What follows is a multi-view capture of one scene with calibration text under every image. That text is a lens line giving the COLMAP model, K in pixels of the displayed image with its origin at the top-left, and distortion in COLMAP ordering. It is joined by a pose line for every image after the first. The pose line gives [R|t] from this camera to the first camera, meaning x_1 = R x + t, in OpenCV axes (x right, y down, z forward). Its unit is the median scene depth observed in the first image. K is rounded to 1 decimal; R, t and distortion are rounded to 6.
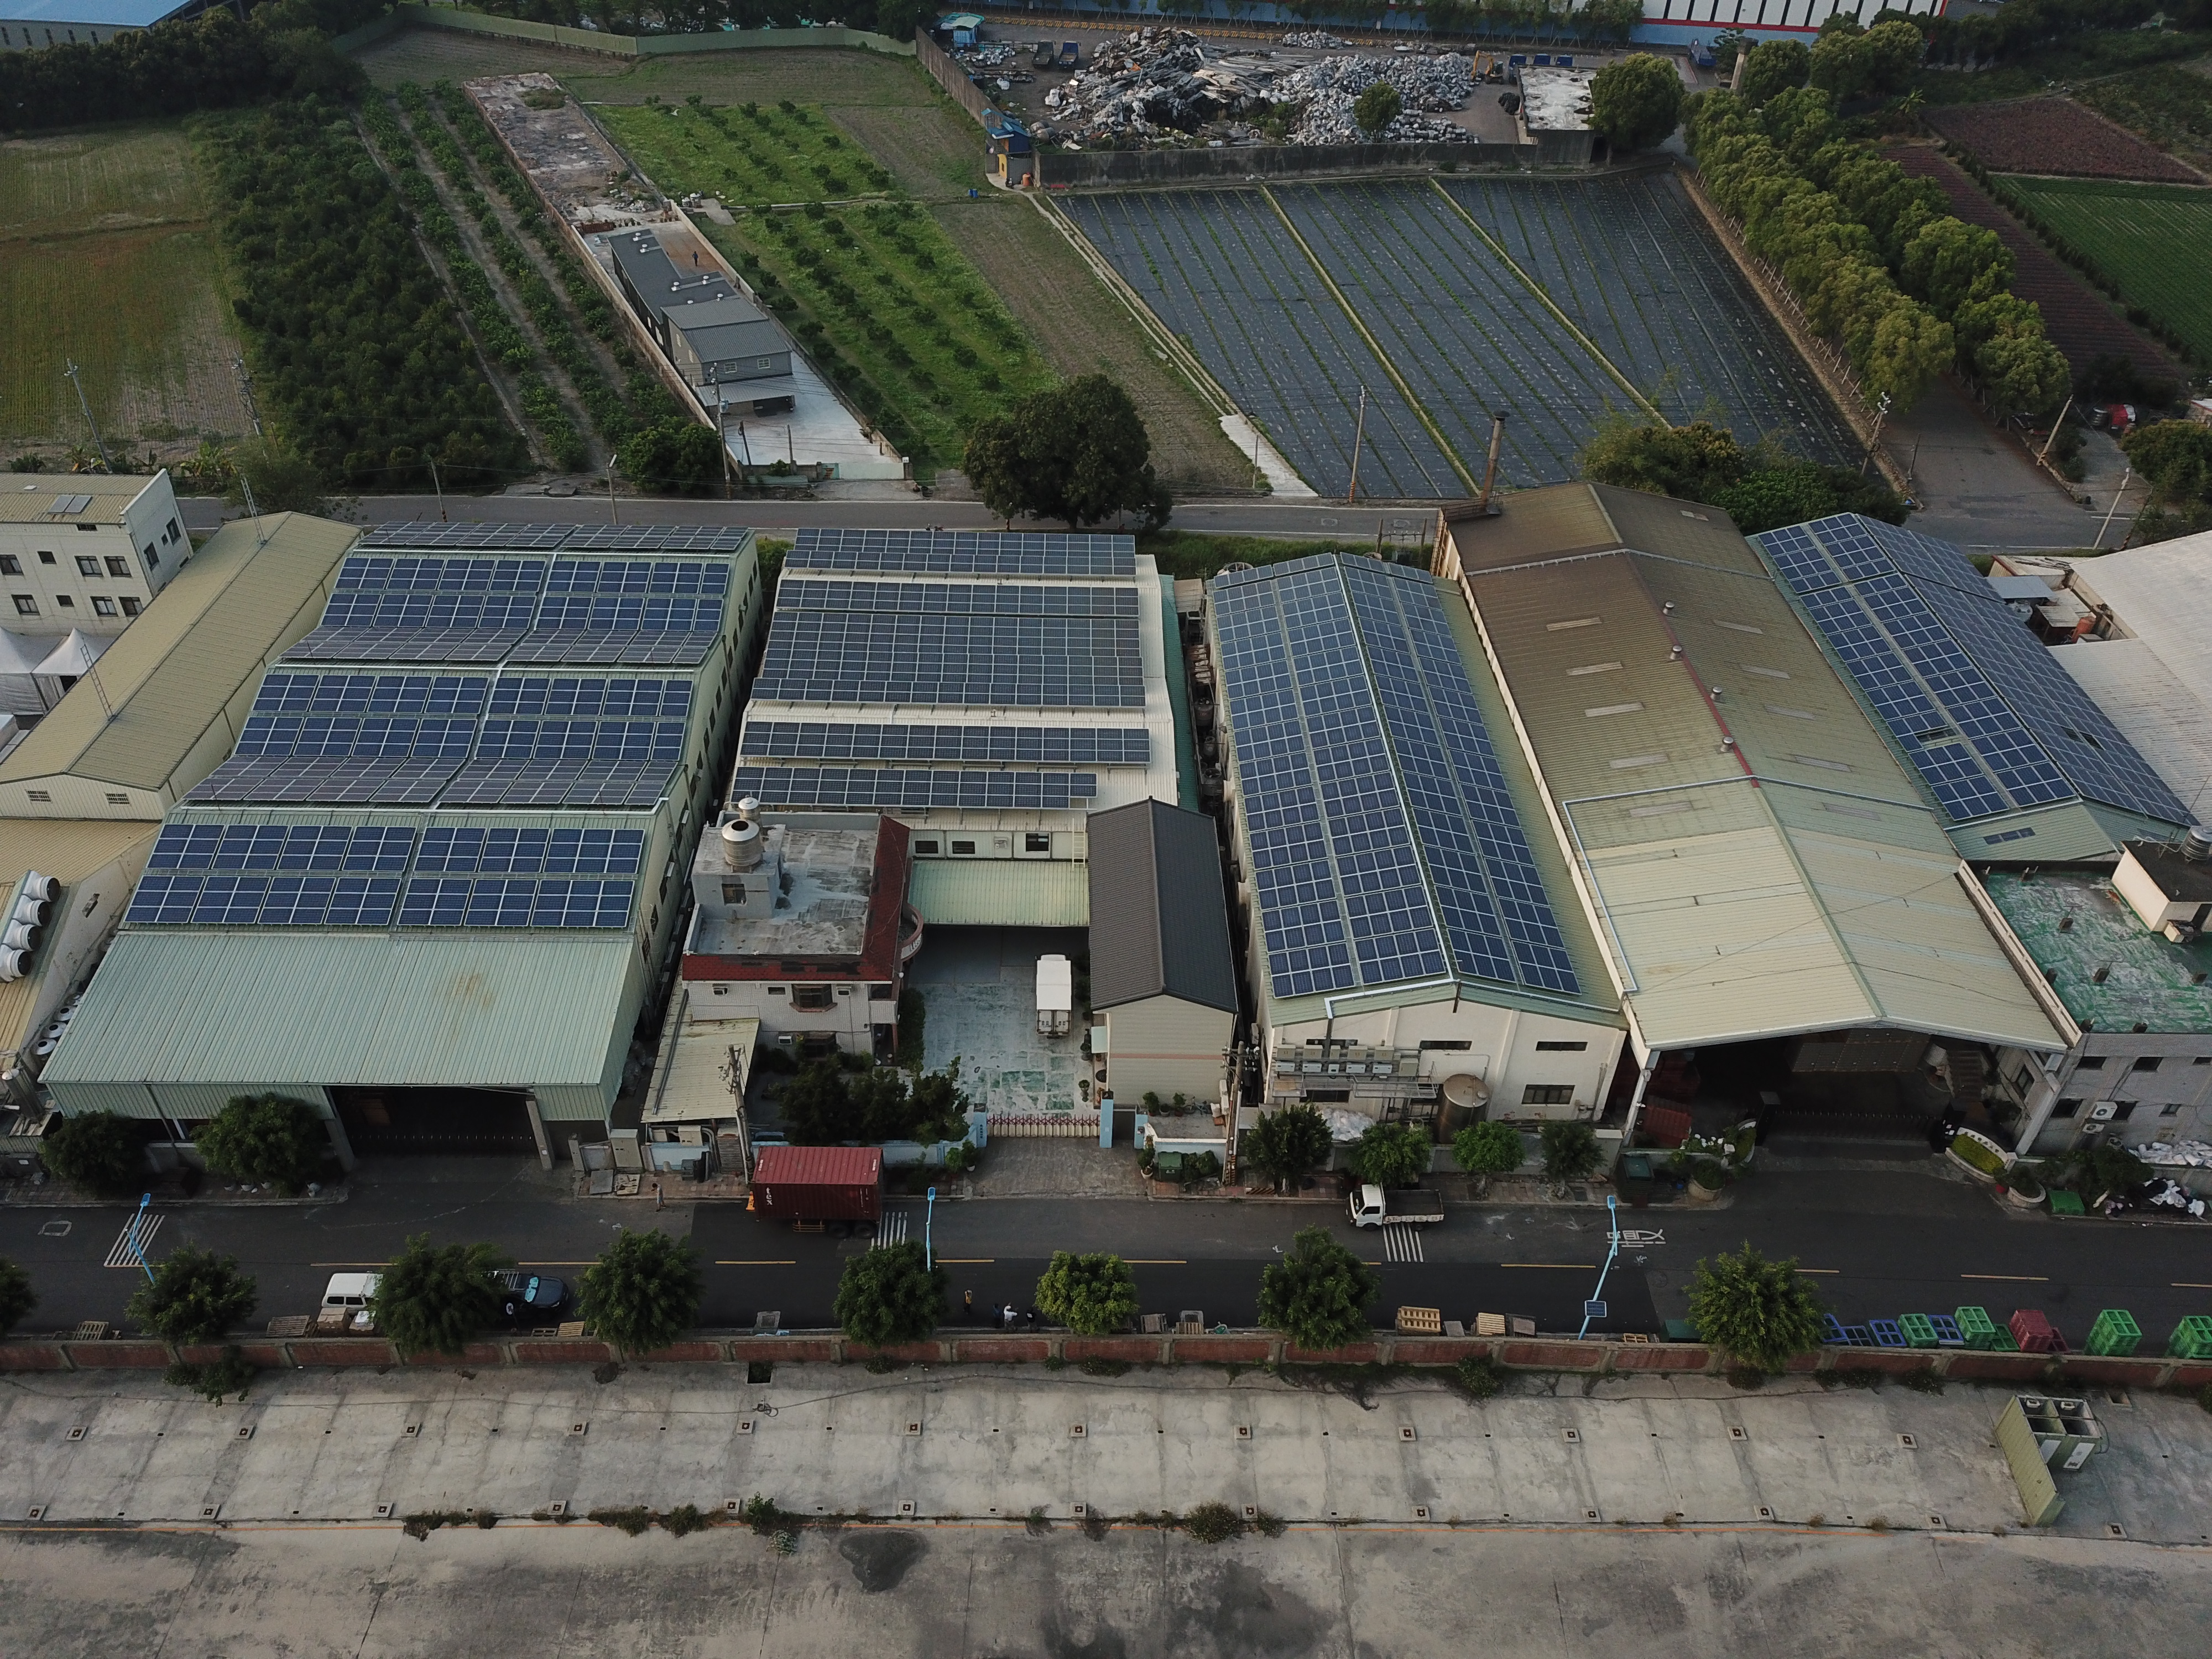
lens RADIAL K [[1690.7, 0, 1106.0], [0, 1690.7, 829.5], [0, 0, 1]] dist [-0.002776, 0.000950]
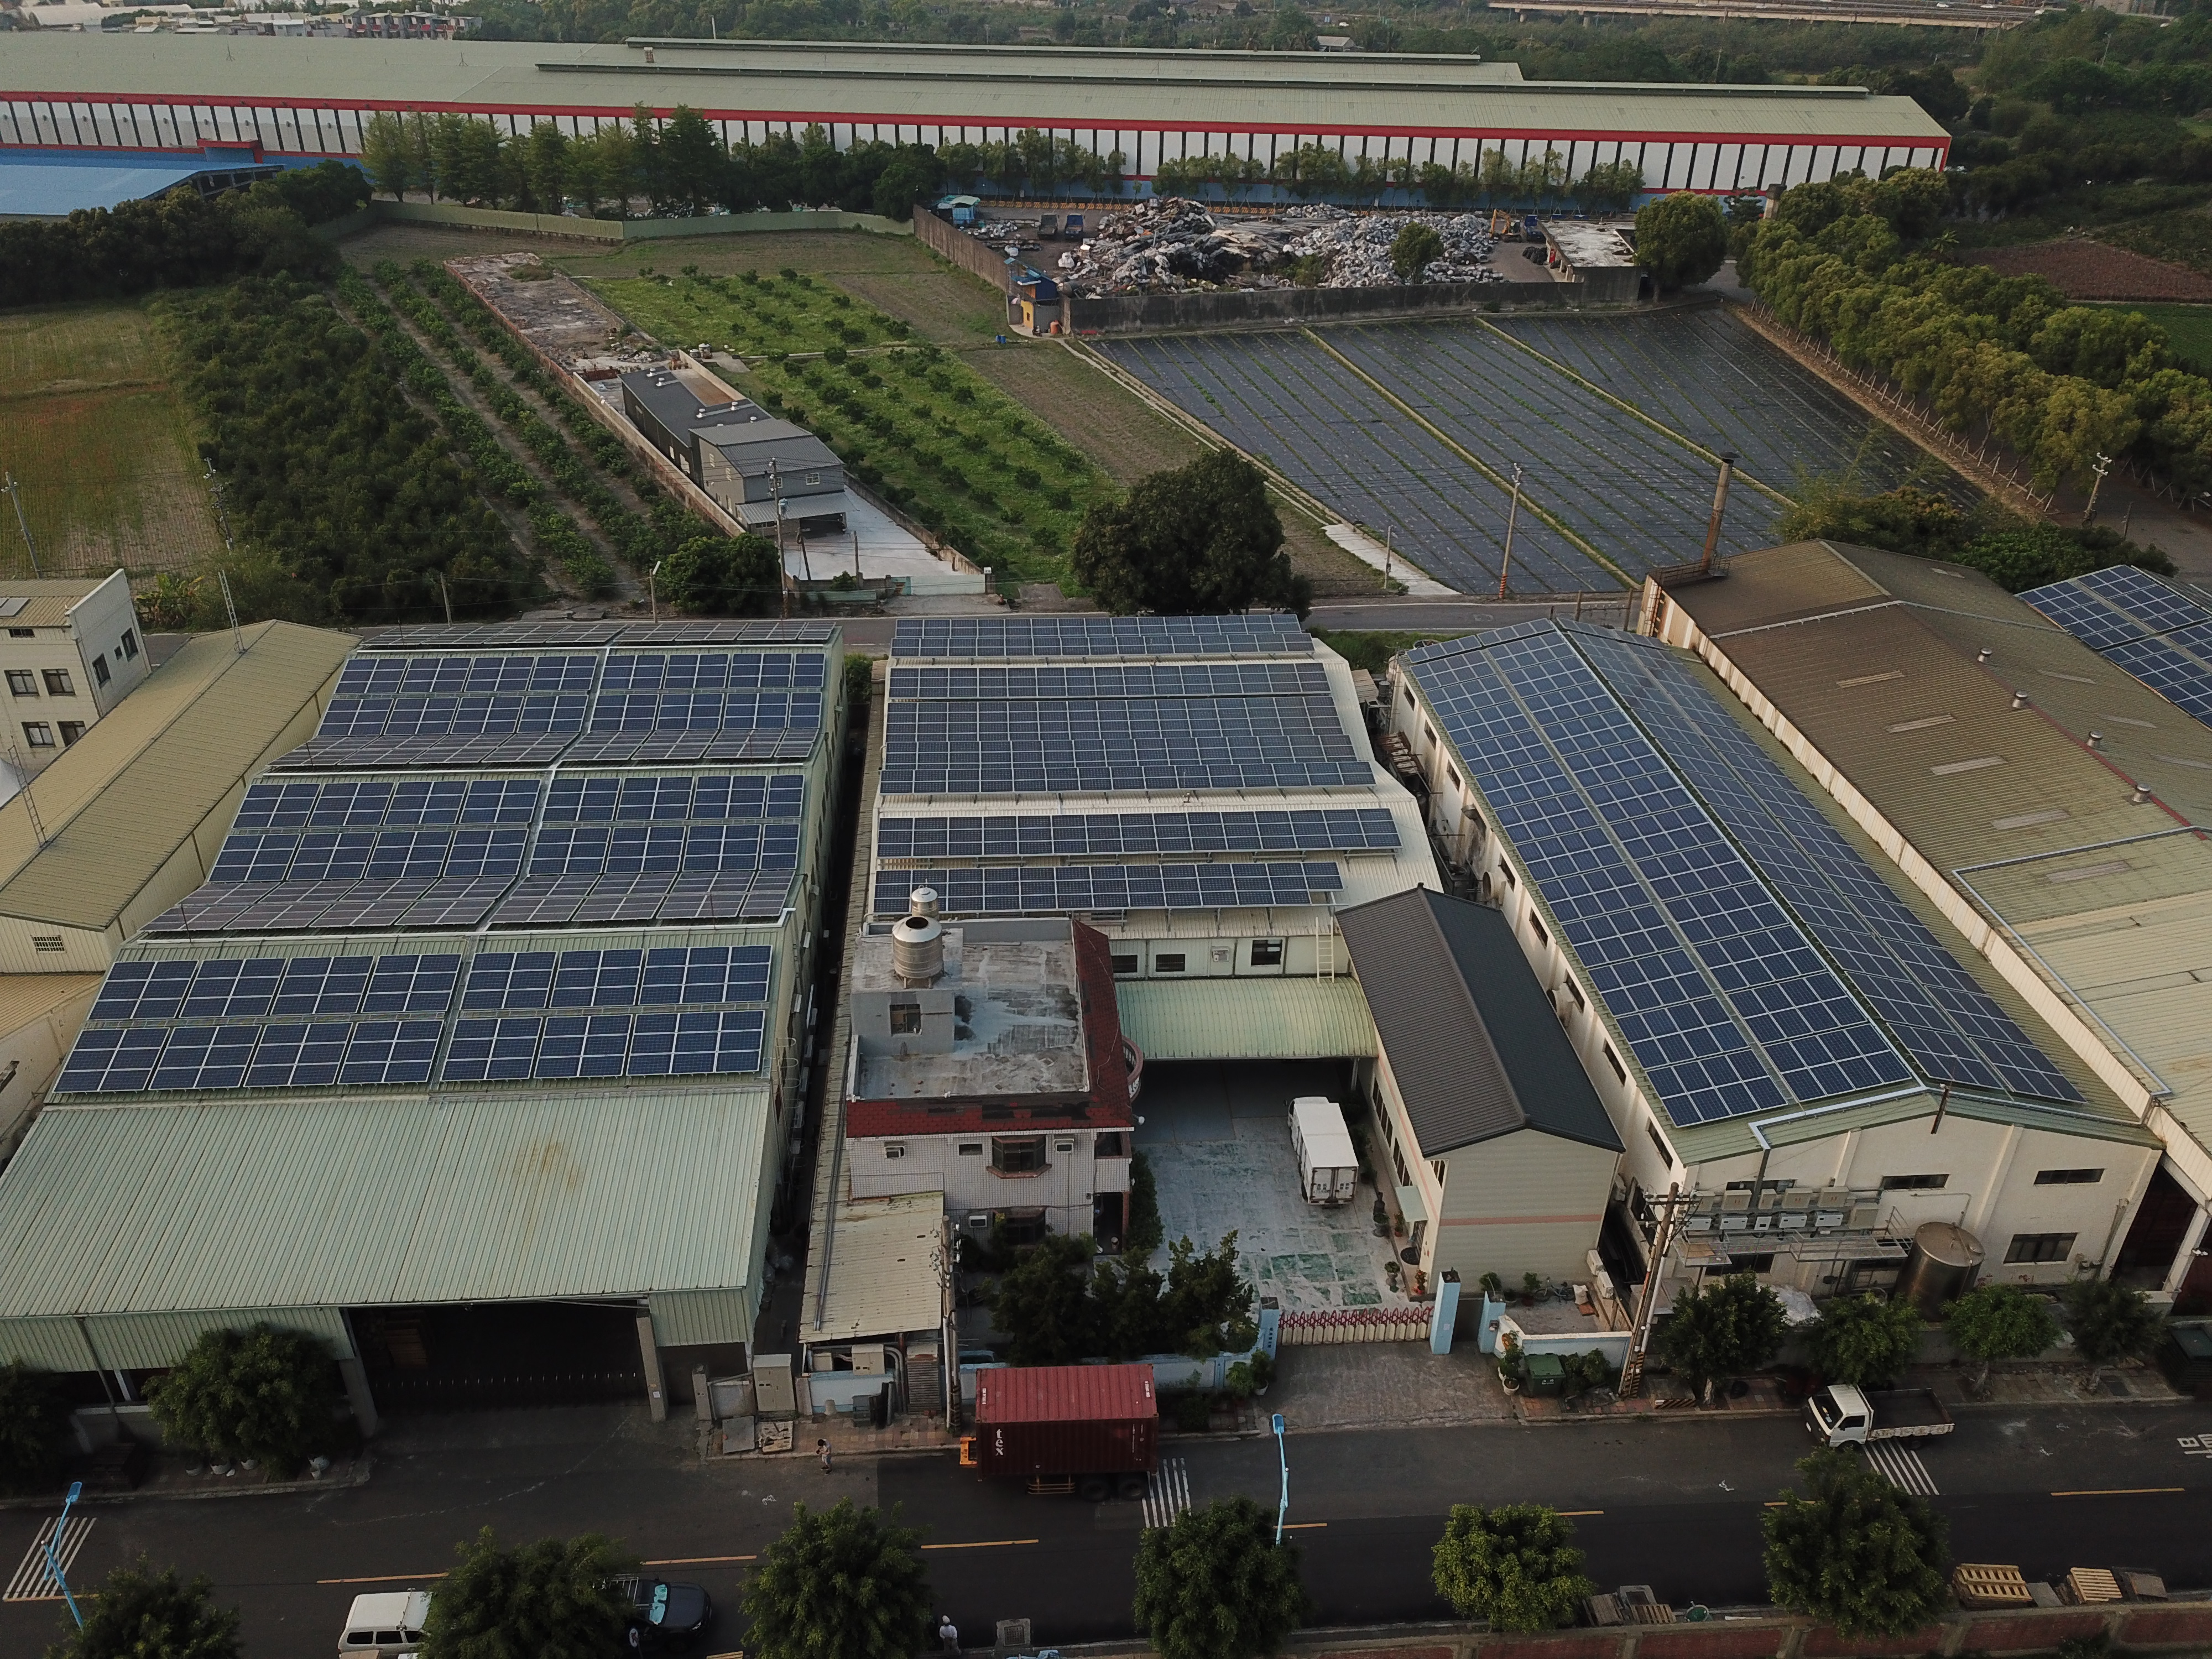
lens RADIAL K [[1687.7, 0, 1106.0], [0, 1687.7, 829.5], [0, 0, 1]] dist [0.005501, -0.004888]
pose [[0.998649, -0.034890, 0.038509, -0.138809], [0.039931, 0.989482, -0.139034, 0.054027], [-0.033253, 0.140384, 0.989539, 0.226885]]
